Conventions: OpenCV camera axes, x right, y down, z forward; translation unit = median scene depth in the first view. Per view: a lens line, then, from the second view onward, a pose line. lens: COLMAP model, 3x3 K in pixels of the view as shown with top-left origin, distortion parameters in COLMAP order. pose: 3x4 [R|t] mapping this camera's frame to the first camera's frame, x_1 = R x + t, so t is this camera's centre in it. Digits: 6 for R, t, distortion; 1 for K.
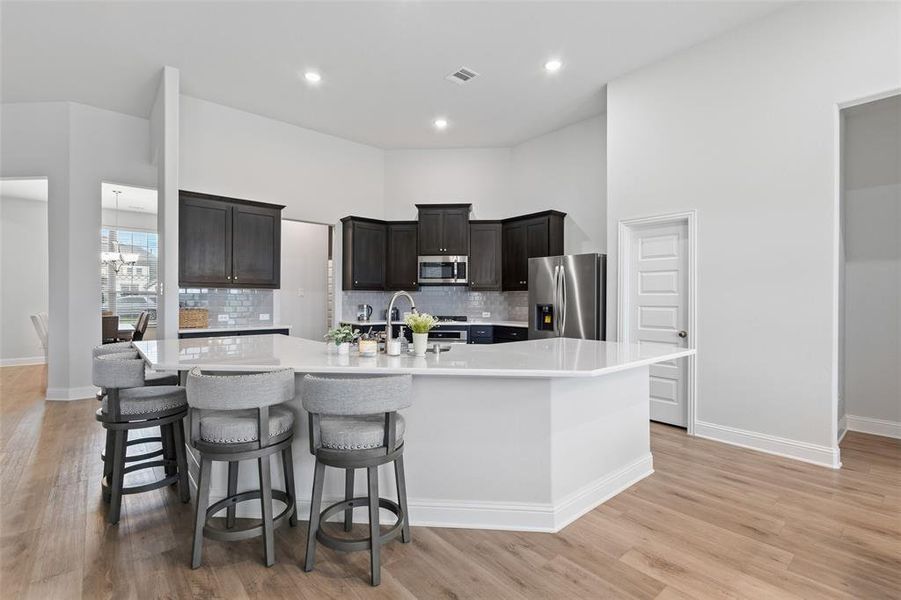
lens RADIAL K [[413.0, 0, 450.4], [0, 413.0, 298.1], [0, 0, 1]] dist [-0.002462, -0.000343]
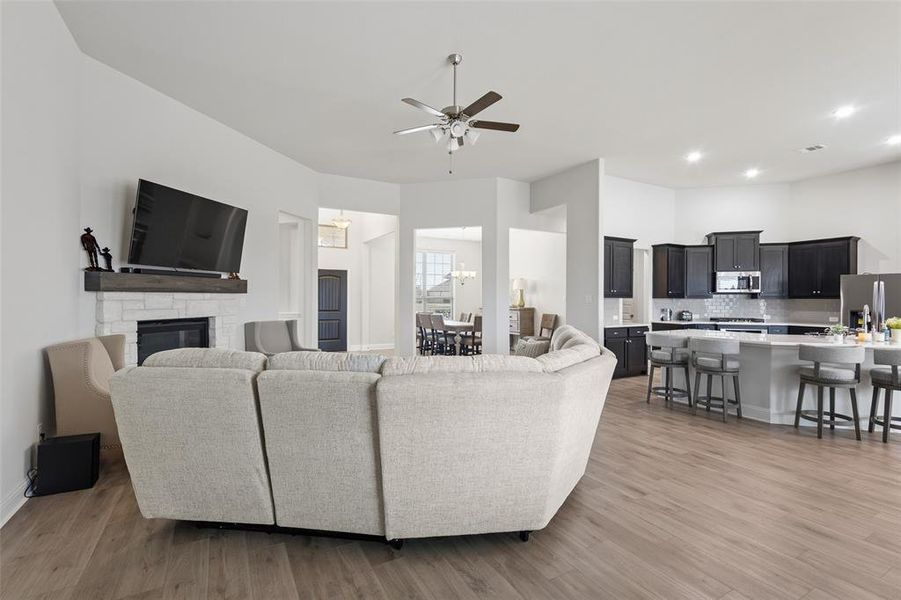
lens RADIAL K [[413.0, 0, 454.0], [0, 413.0, 300.7], [0, 0, 1]] dist [-0.002462, -0.000343]
pose [[0.976908, 0.004078, -0.213623, -0.610248], [-0.002279, 0.999960, 0.008667, -0.019914], [0.213650, -0.007980, 0.976878, -0.452496]]
